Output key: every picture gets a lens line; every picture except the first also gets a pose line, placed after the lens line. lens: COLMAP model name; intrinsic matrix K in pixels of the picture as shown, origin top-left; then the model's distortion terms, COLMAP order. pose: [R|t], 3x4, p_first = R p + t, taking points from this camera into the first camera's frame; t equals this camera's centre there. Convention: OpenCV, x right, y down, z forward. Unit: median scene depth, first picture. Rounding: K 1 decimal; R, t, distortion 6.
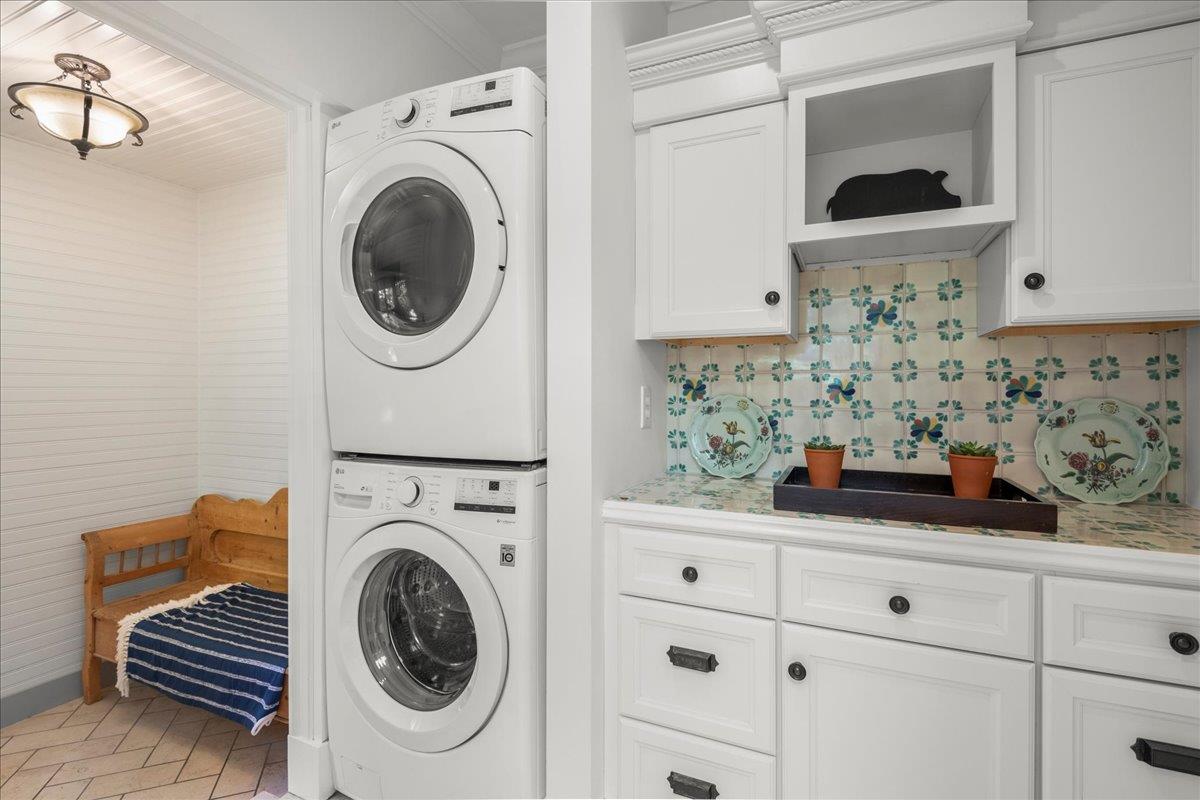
lens RADIAL K [[547.1, 0, 607.3], [0, 547.1, 386.4], [0, 0, 1]] dist [0.001272, -0.000046]
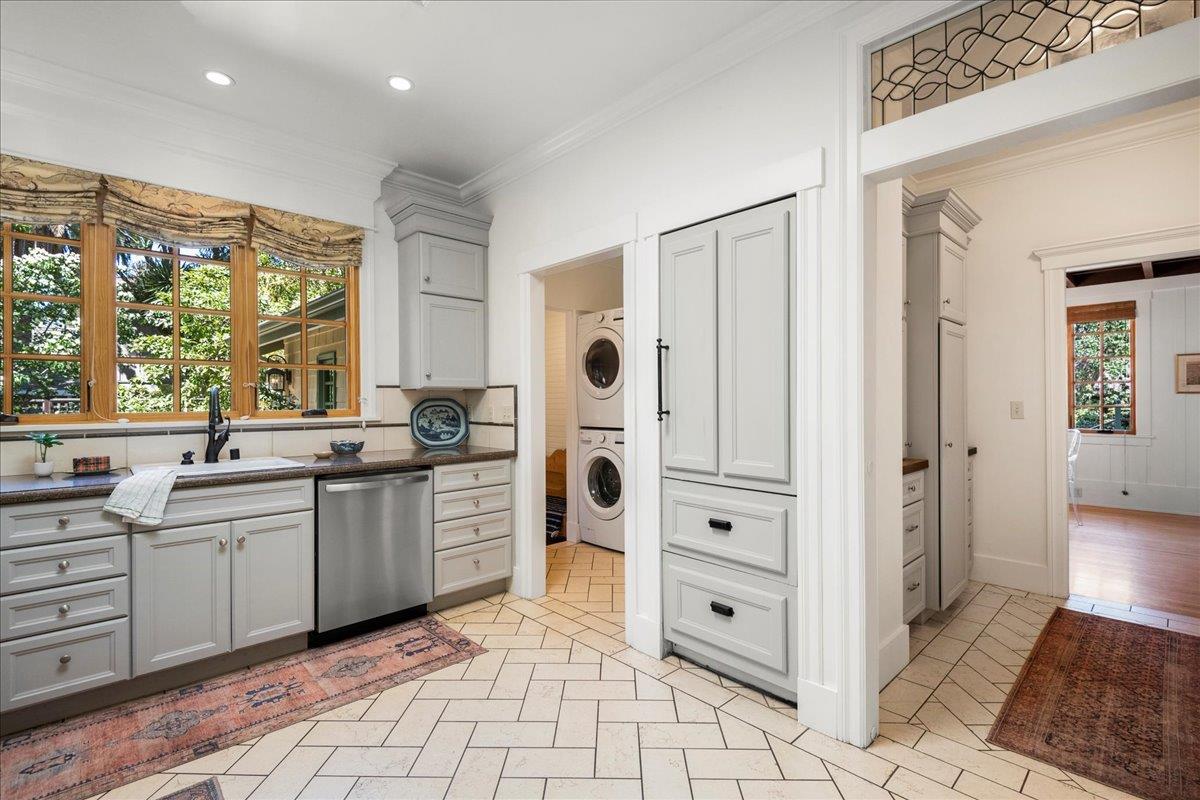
lens RADIAL K [[539.3, 0, 600.0], [0, 539.3, 400.0], [0, 0, 1]] dist [-0.001749, -0.000848]
pose [[0.916602, -0.000803, -0.399800, 0.841032], [-0.001580, 0.999983, -0.005630, -0.008414], [0.399797, 0.005792, 0.916585, -1.790226]]
